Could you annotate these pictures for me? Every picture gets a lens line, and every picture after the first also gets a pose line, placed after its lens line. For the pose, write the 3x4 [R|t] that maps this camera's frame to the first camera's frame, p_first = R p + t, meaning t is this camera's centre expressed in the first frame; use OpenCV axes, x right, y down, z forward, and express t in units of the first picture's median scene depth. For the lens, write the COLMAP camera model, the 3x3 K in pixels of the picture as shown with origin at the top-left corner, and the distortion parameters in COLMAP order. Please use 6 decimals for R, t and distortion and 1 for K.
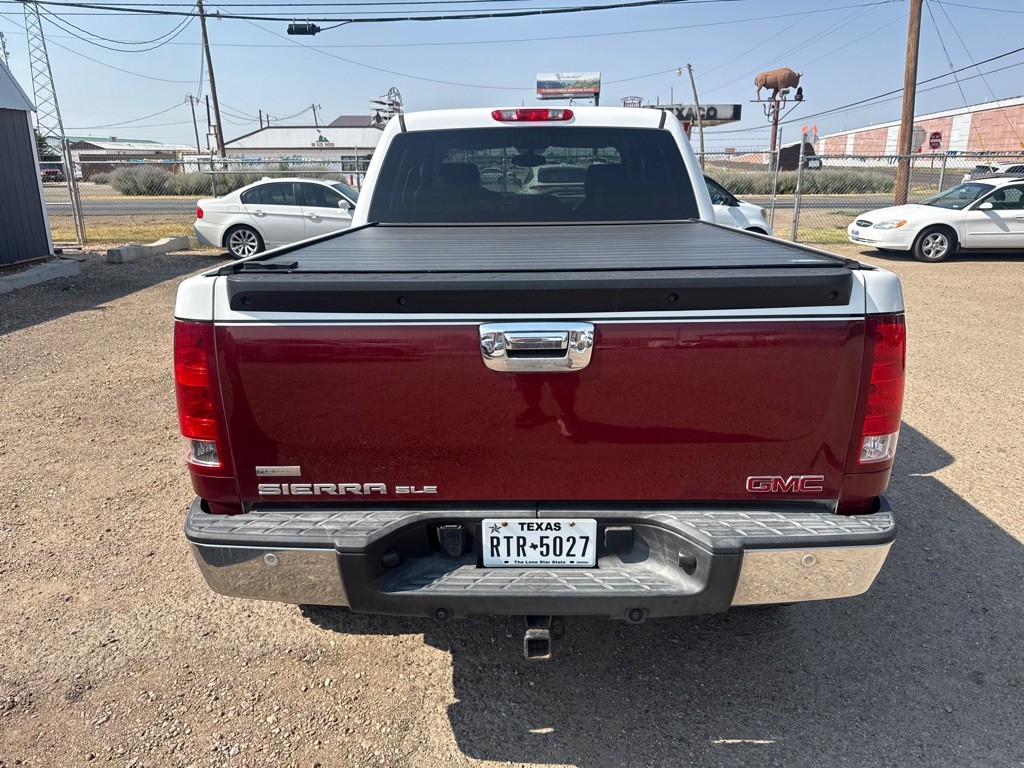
lens RADIAL K [[727.6, 0, 517.8], [0, 727.6, 374.3], [0, 0, 1]] dist [0.010316, -0.016325]
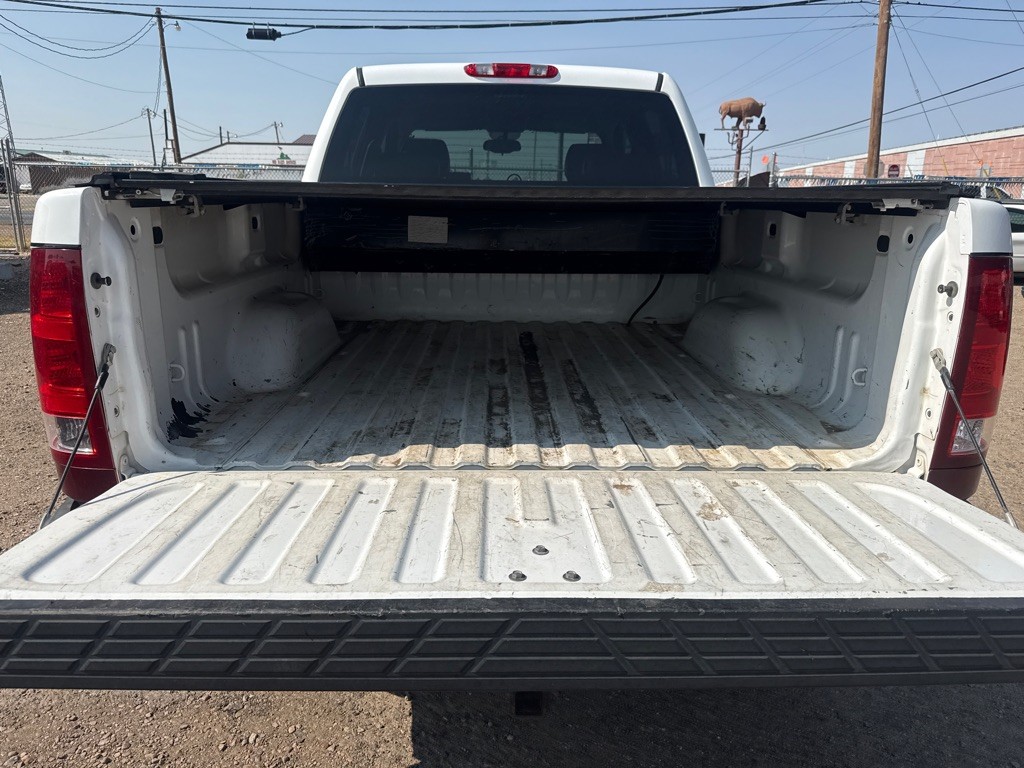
lens RADIAL K [[727.6, 0, 514.5], [0, 727.6, 388.0], [0, 0, 1]] dist [0.010316, -0.016325]
pose [[0.998783, 0.011958, 0.047852, -0.013301], [-0.011137, 0.999787, -0.017390, 0.037161], [-0.048050, 0.016836, 0.998703, 0.135633]]
